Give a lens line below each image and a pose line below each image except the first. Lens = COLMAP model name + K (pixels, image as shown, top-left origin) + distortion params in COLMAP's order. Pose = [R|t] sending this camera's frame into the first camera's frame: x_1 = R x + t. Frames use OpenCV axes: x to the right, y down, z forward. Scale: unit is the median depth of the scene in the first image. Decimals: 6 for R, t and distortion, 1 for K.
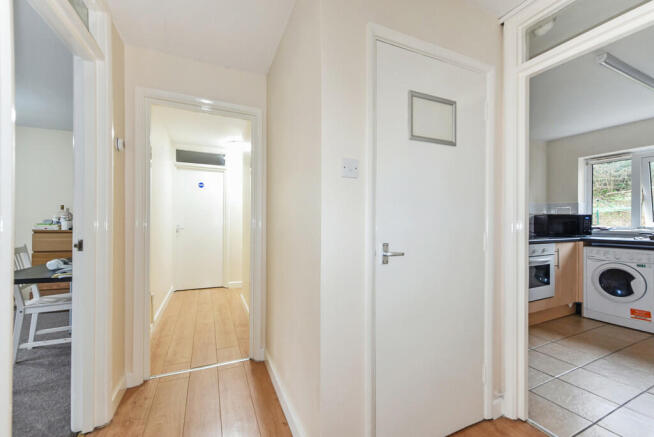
lens RADIAL K [[258.4, 0, 320.7], [0, 258.4, 221.2], [0, 0, 1]] dist [-0.001815, -0.001868]
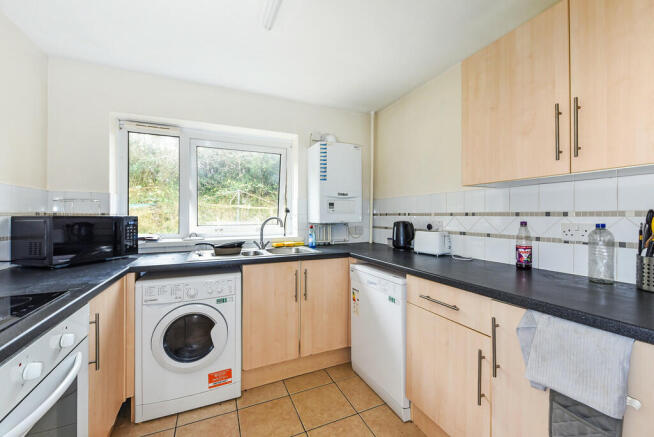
lens RADIAL K [[258.4, 0, 320.7], [0, 258.4, 218.4], [0, 0, 1]] dist [-0.001815, -0.001868]
pose [[-0.009612, -0.005172, 0.999940, 0.529449], [0.000267, 0.999987, 0.005175, -0.025982], [-0.999954, 0.000317, -0.009610, 0.655024]]
